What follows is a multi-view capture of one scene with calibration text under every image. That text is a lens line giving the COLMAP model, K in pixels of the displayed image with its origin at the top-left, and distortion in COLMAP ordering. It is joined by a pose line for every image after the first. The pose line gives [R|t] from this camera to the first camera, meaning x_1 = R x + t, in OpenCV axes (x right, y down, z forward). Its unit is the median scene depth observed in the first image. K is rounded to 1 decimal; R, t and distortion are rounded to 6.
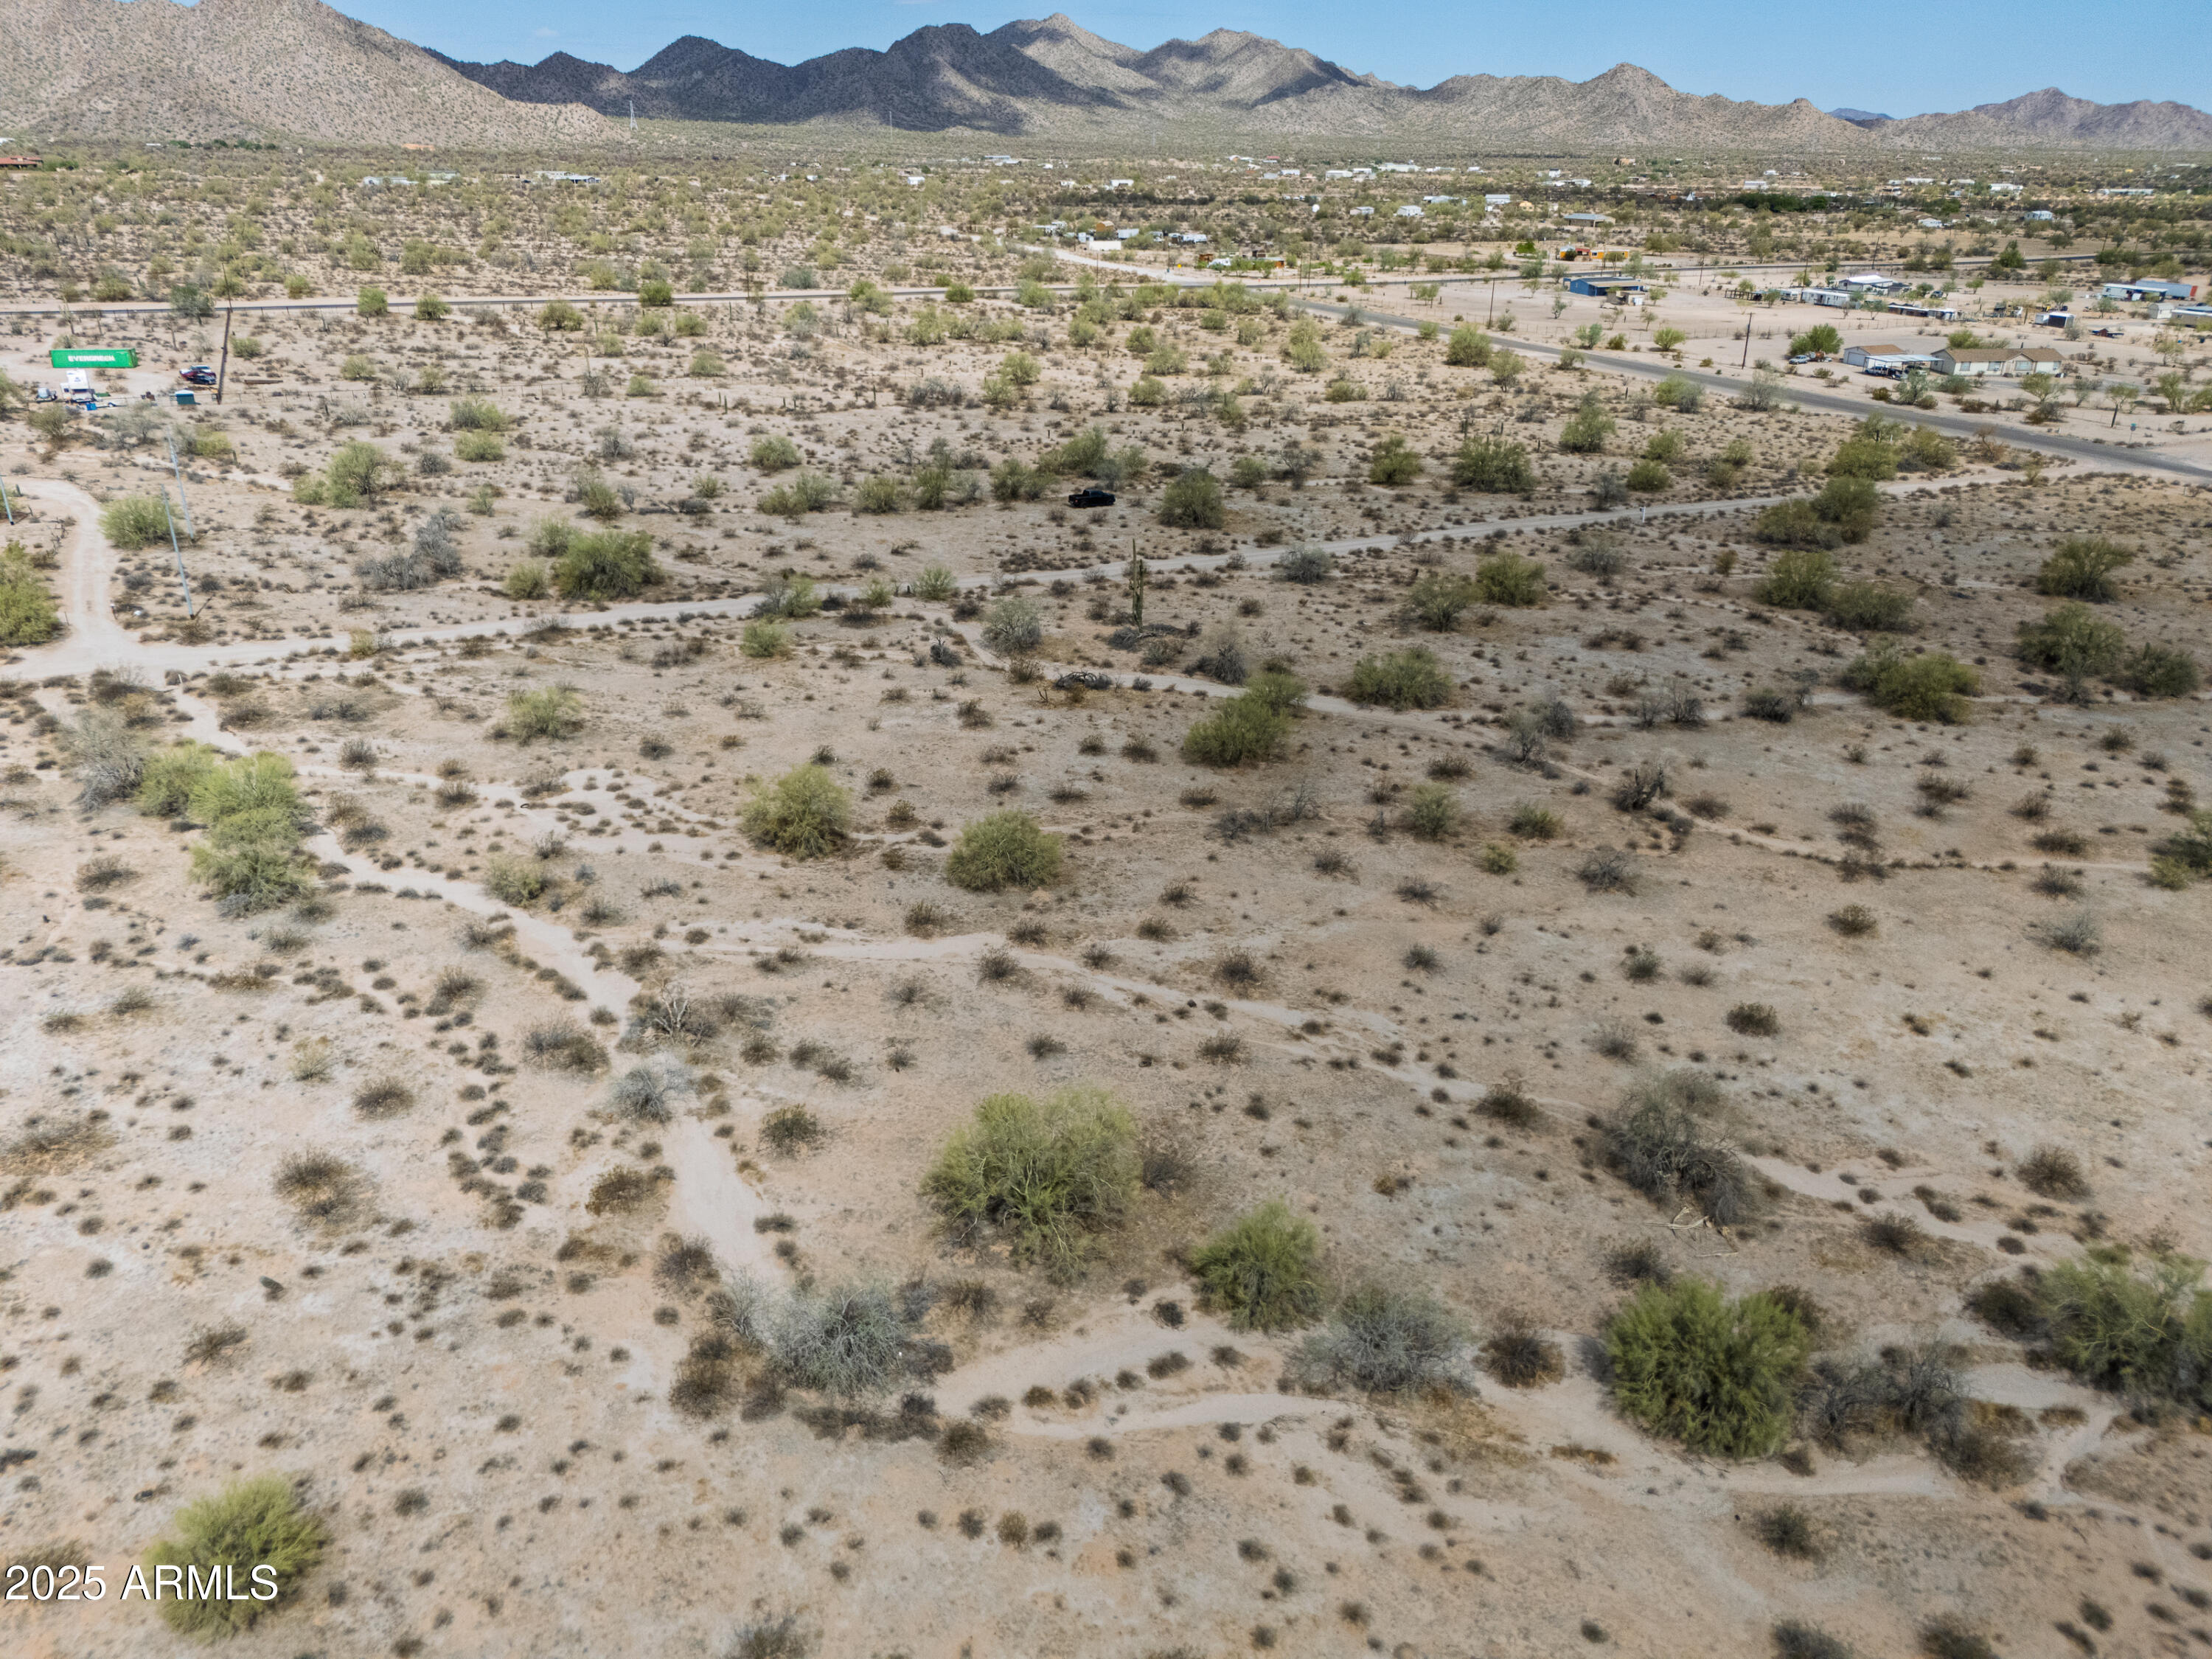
lens RADIAL K [[1637.5, 0, 1118.6], [0, 1637.5, 833.0], [0, 0, 1]] dist [0.034622, -0.019664]
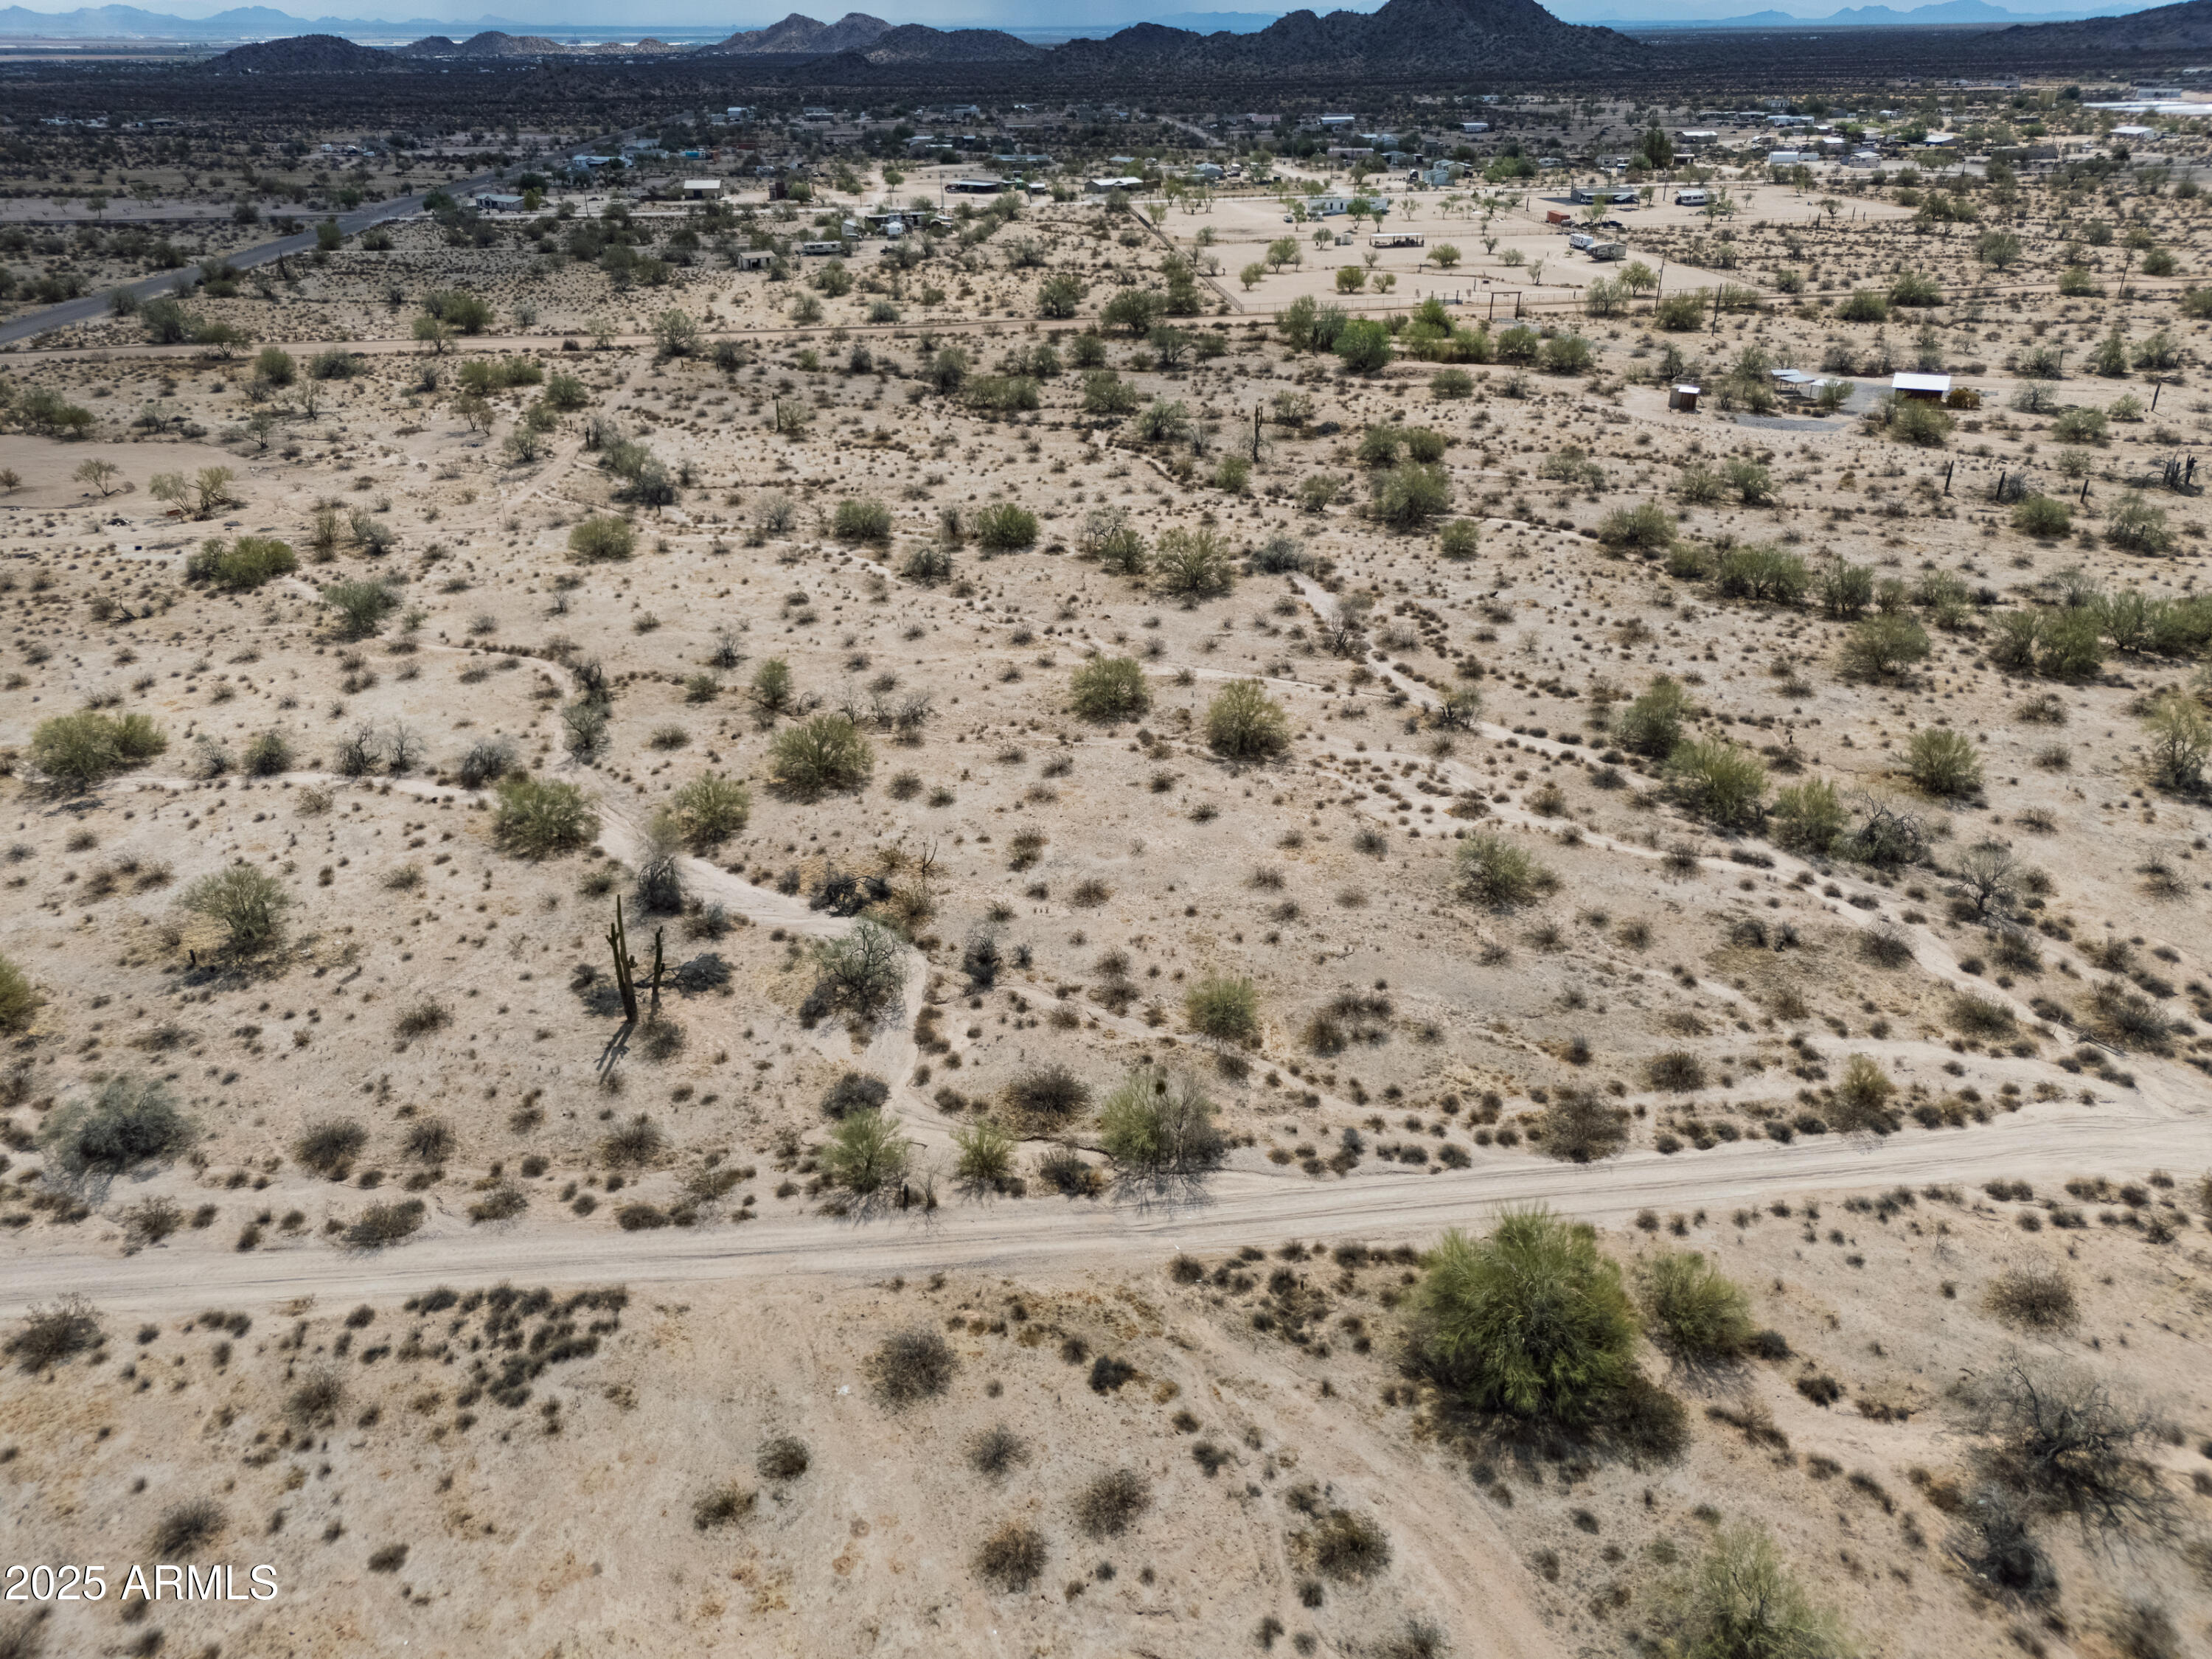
lens RADIAL K [[1637.5, 0, 1113.6], [0, 1637.5, 850.5], [0, 0, 1]] dist [0.034622, -0.019664]
pose [[-0.939447, -0.147452, 0.309350, -0.738697], [0.142086, 0.653860, 0.743155, -1.309027], [-0.311851, 0.742109, -0.593316, 2.730801]]
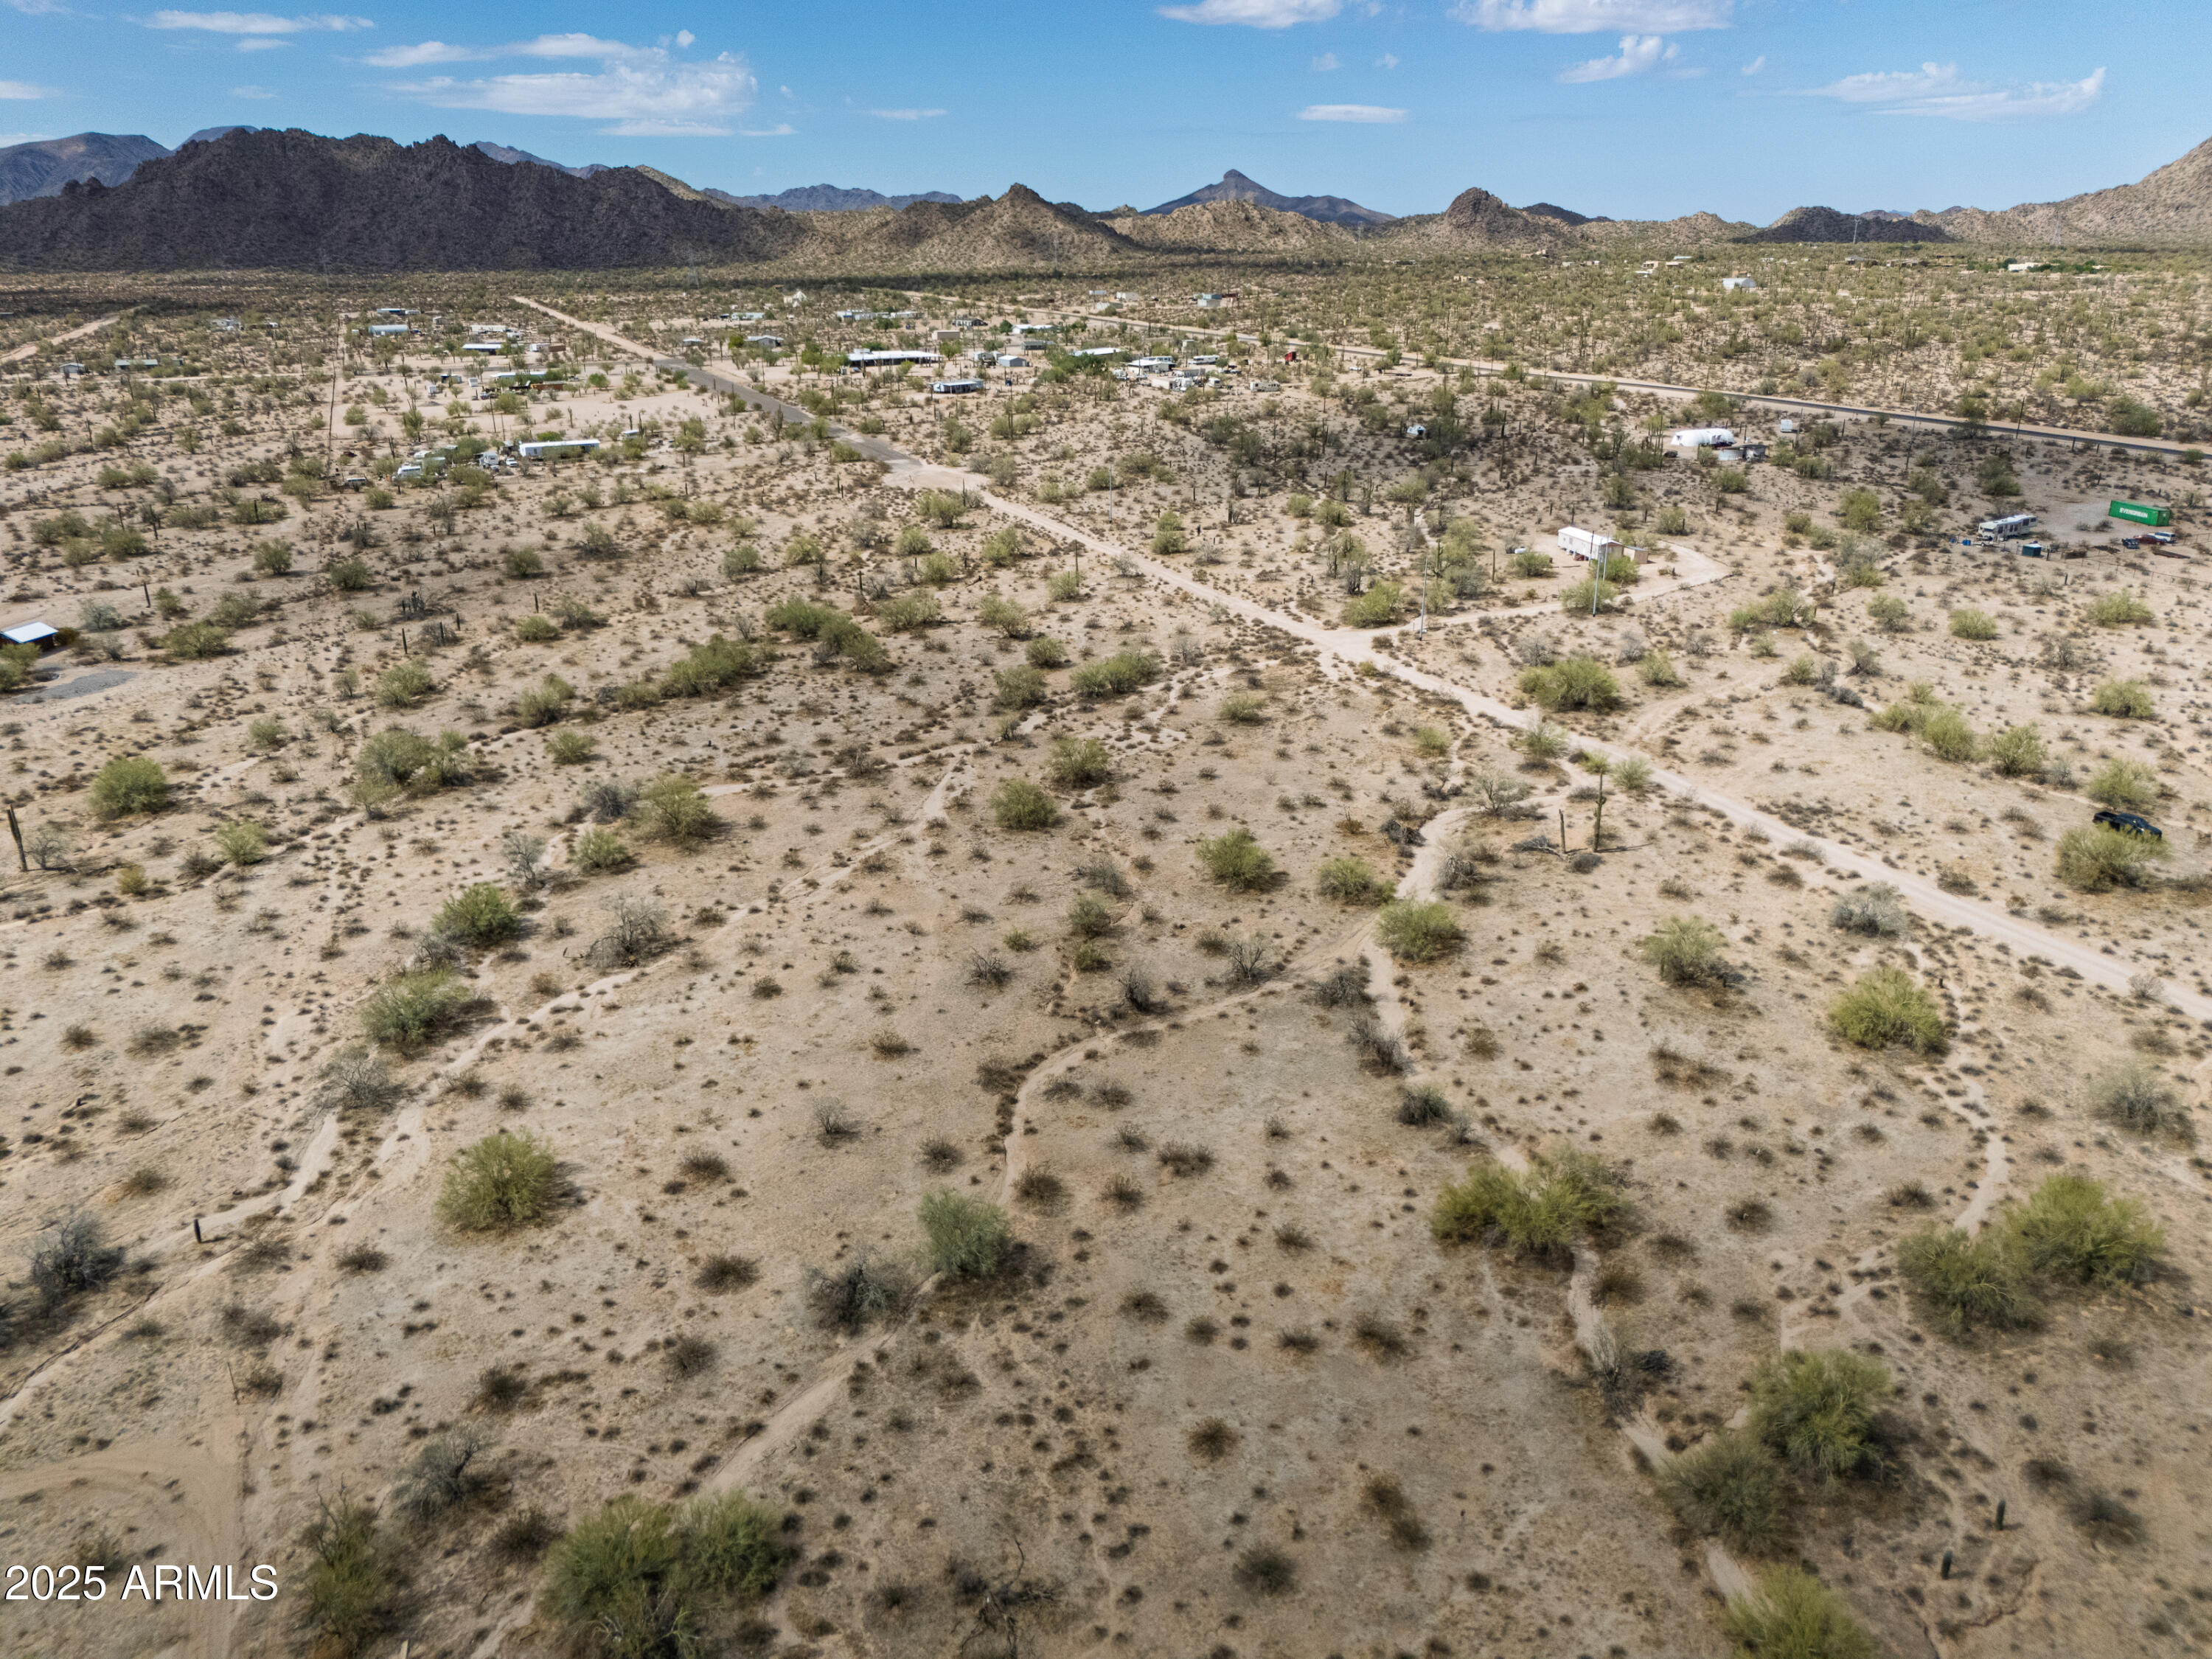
lens RADIAL K [[1637.5, 0, 1123.3], [0, 1637.5, 819.8], [0, 0, 1]] dist [0.034622, -0.019664]
pose [[-0.024409, 0.325626, -0.945184, 2.140018], [-0.390308, 0.867324, 0.308882, -0.754109], [0.920361, 0.376453, 0.105924, 1.315568]]
